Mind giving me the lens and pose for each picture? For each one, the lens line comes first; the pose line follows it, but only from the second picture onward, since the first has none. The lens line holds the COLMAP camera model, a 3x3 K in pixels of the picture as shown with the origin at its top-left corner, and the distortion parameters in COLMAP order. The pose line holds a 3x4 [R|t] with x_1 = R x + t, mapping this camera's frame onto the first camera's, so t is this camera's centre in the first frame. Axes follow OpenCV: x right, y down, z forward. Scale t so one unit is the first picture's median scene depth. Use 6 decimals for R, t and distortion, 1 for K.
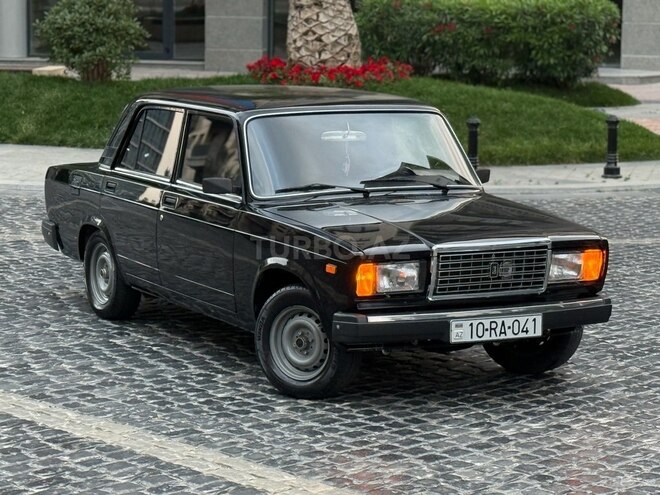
lens RADIAL K [[2062.8, 0, 330.0], [0, 2062.8, 269.1], [0, 0, 1]] dist [0.159536, 1.820081]
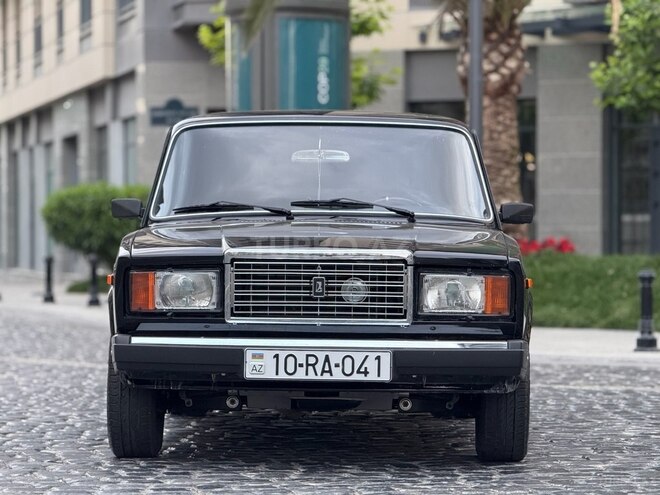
lens RADIAL K [[2338.4, 0, 330.0], [0, 2338.4, 247.5], [0, 0, 1]] dist [0.152930, 0.871609]
pose [[0.869425, -0.007806, -0.494004, 0.496266], [-0.069342, 0.988051, -0.137650, 0.101595], [0.489175, 0.153932, 0.858494, 0.268317]]
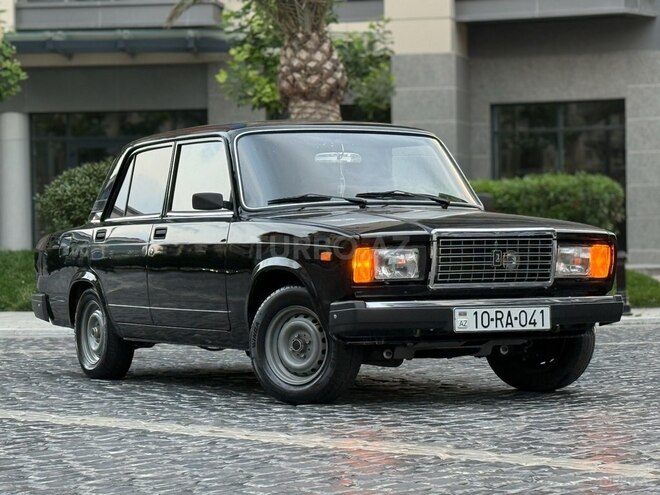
lens RADIAL K [[2062.8, 0, 330.0], [0, 2062.8, 269.1], [0, 0, 1]] dist [0.159536, 1.820081]
pose [[0.999534, -0.030150, -0.004707, 0.006397], [0.029206, 0.989905, -0.138688, 0.134043], [0.008841, 0.138486, 0.990325, 0.054467]]
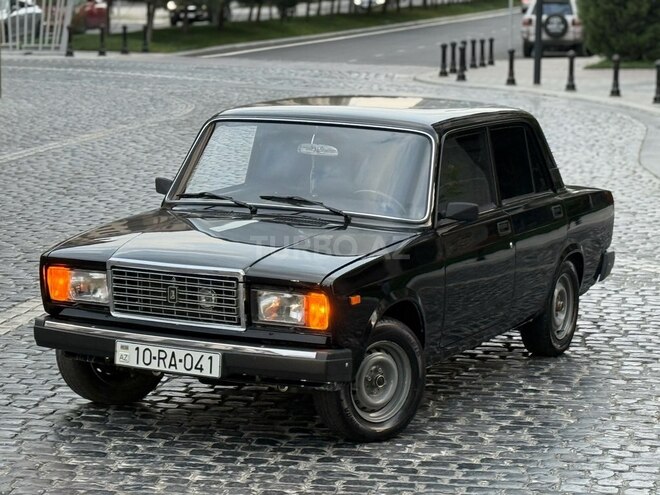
lens RADIAL K [[2062.8, 0, 330.0], [0, 2062.8, 269.1], [0, 0, 1]] dist [0.159536, 1.820081]
pose [[0.579711, 0.118514, -0.806157, 0.838632], [-0.137152, 0.989442, 0.046832, -0.061809], [0.803196, 0.083417, 0.589845, 0.513956]]
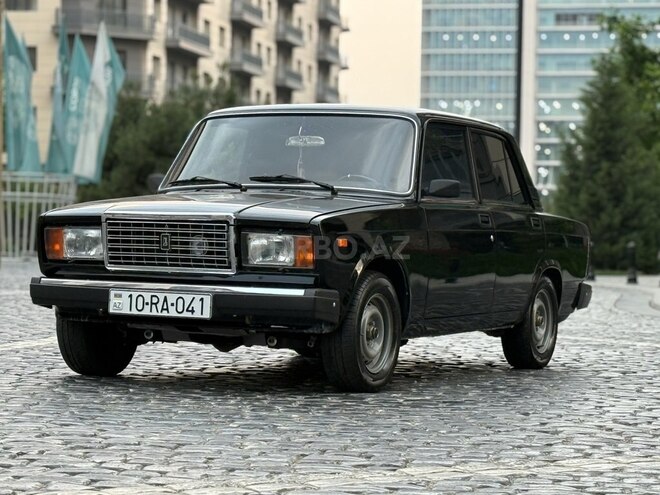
lens RADIAL K [[2062.8, 0, 330.0], [0, 2062.8, 269.1], [0, 0, 1]] dist [0.159536, 1.820081]
pose [[0.588274, 0.014934, -0.808524, 0.870353], [-0.137840, 0.987049, -0.082059, 0.078320], [0.796827, 0.159720, 0.582714, 0.509720]]
